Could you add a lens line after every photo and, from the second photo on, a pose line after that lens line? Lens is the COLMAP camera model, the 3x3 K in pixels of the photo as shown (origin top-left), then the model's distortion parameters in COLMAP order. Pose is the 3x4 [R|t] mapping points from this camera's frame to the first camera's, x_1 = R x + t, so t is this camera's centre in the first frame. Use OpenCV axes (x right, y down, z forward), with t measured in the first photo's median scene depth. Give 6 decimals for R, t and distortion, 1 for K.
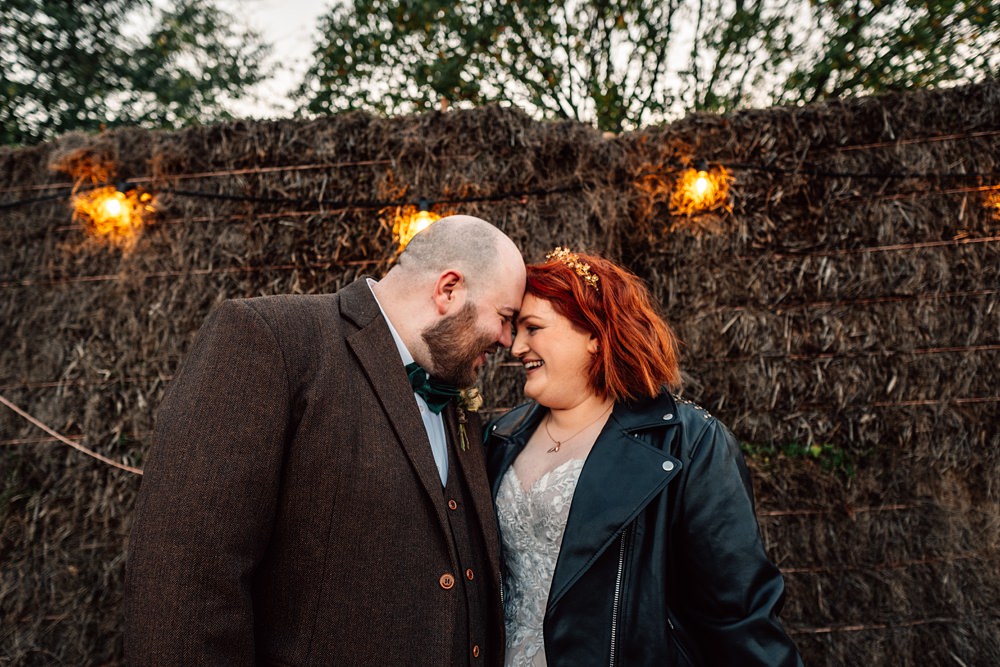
lens RADIAL K [[819.5, 0, 501.4], [0, 819.5, 337.7], [0, 0, 1]] dist [0.013754, 0.001815]
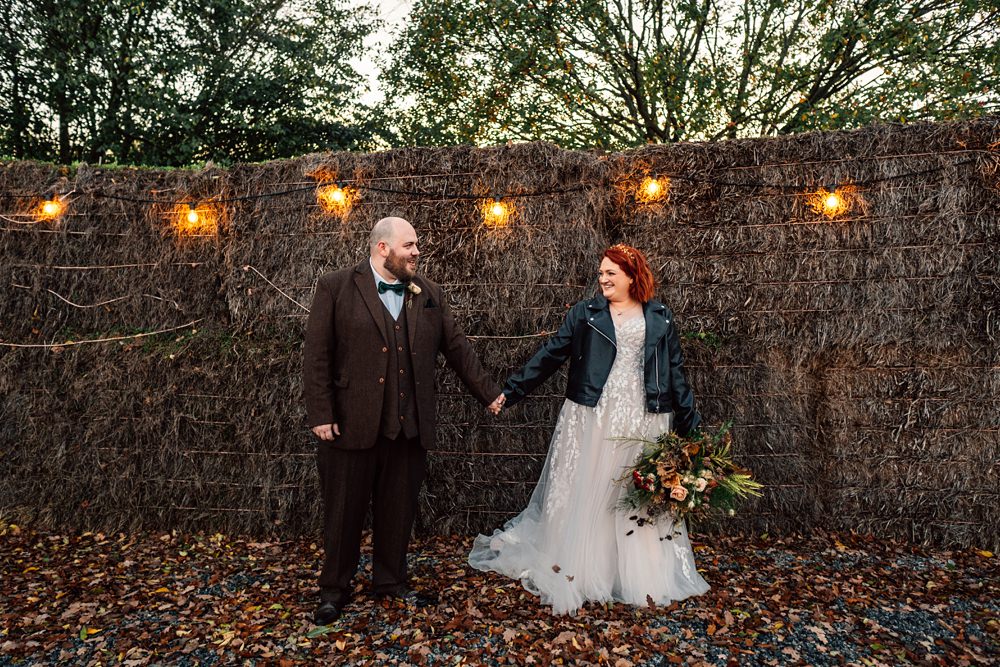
lens RADIAL K [[819.5, 0, 501.4], [0, 819.5, 337.7], [0, 0, 1]] dist [0.013754, 0.001815]
pose [[0.995447, 0.035420, -0.088494, 0.089559], [-0.026593, 0.994731, 0.099007, -0.029151], [0.091534, -0.096203, 0.991144, -0.875077]]
